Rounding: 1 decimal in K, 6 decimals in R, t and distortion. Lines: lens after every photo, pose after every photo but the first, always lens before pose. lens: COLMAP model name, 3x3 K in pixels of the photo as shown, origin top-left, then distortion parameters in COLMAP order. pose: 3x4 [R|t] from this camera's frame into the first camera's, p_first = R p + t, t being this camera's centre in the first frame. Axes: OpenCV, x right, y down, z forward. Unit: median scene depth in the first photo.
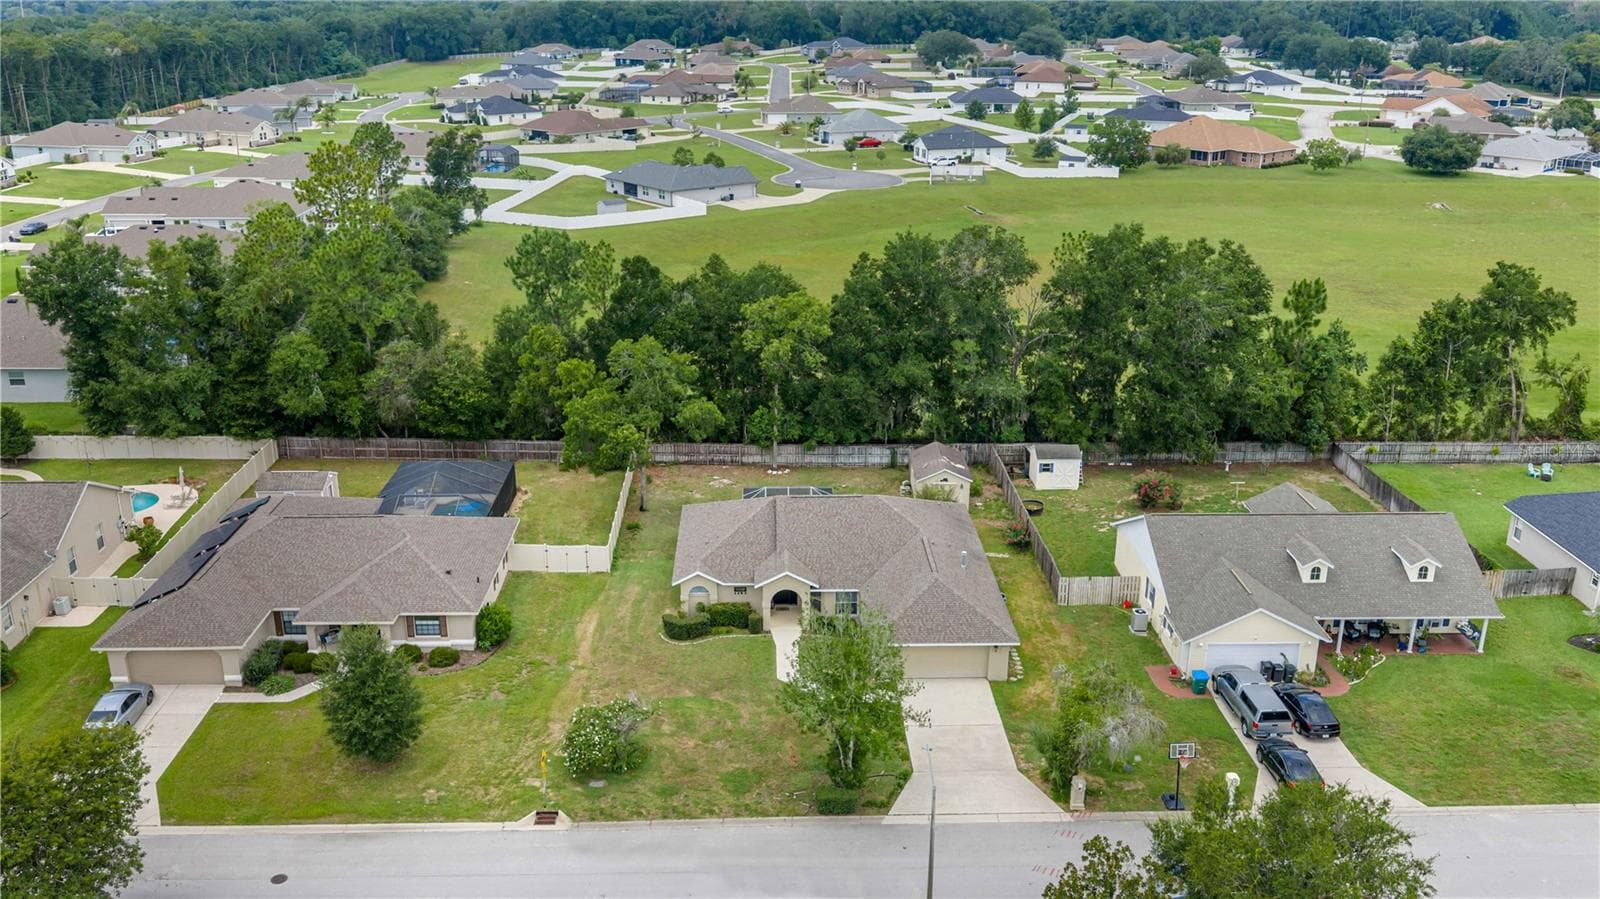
lens RADIAL K [[1314.3, 0, 800.0], [0, 1314.3, 449.5], [0, 0, 1]] dist [0.030934, -0.069546]
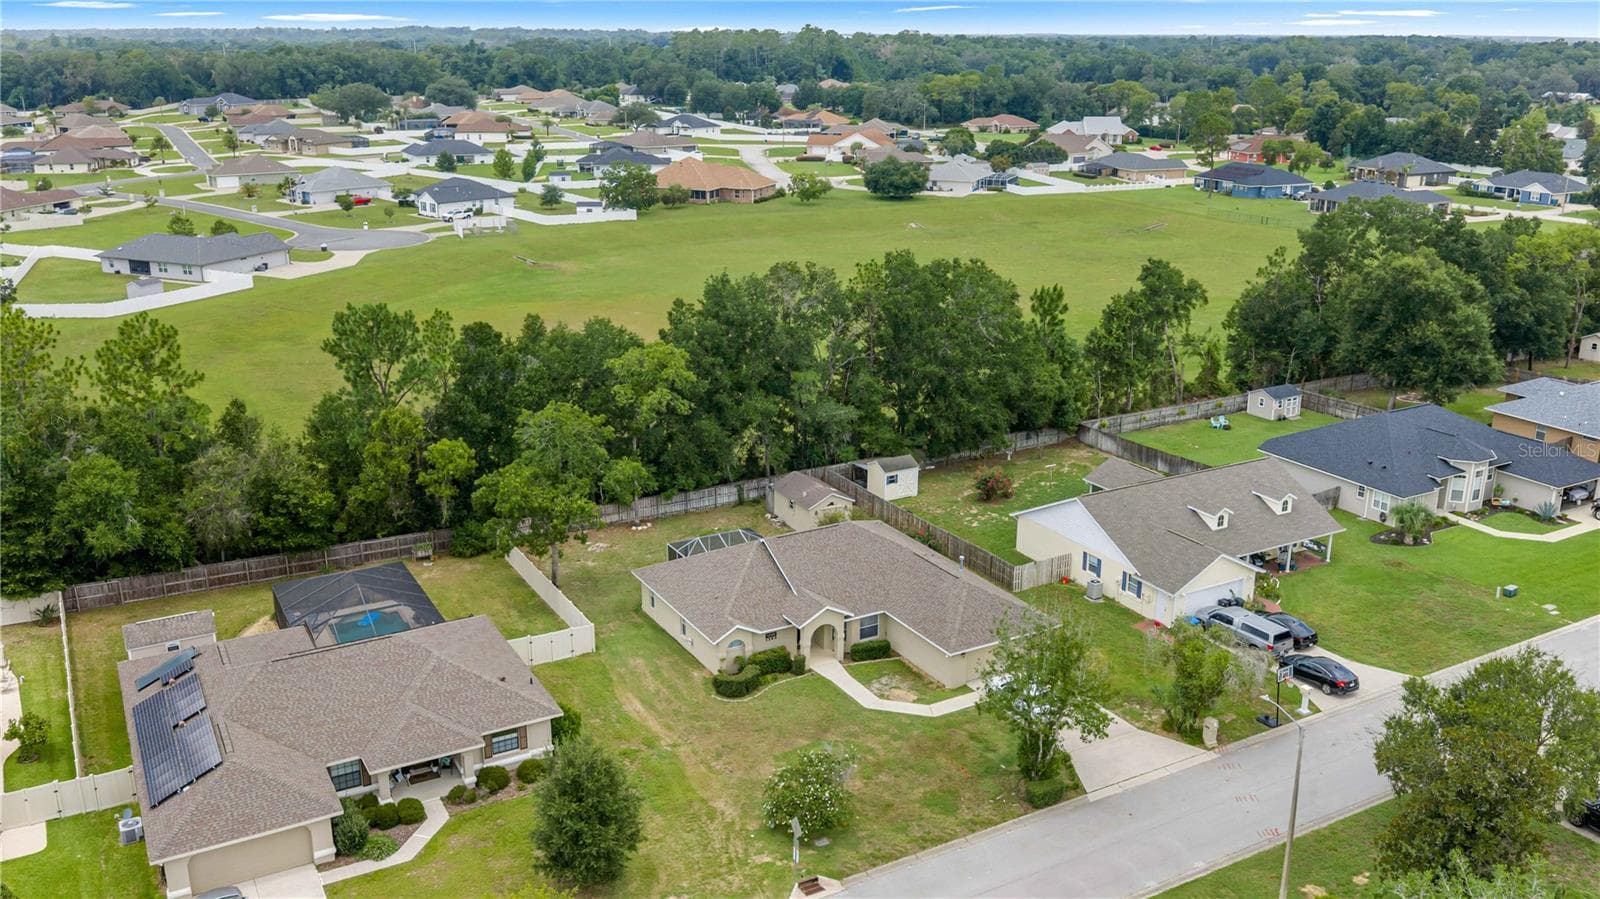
lens RADIAL K [[1314.3, 0, 800.0], [0, 1314.3, 449.5], [0, 0, 1]] dist [0.030934, -0.069546]
pose [[0.886690, -0.142226, 0.439947, -0.310668], [0.157645, 0.987495, 0.001512, -0.021223], [-0.434660, 0.068015, 0.898023, 0.061481]]
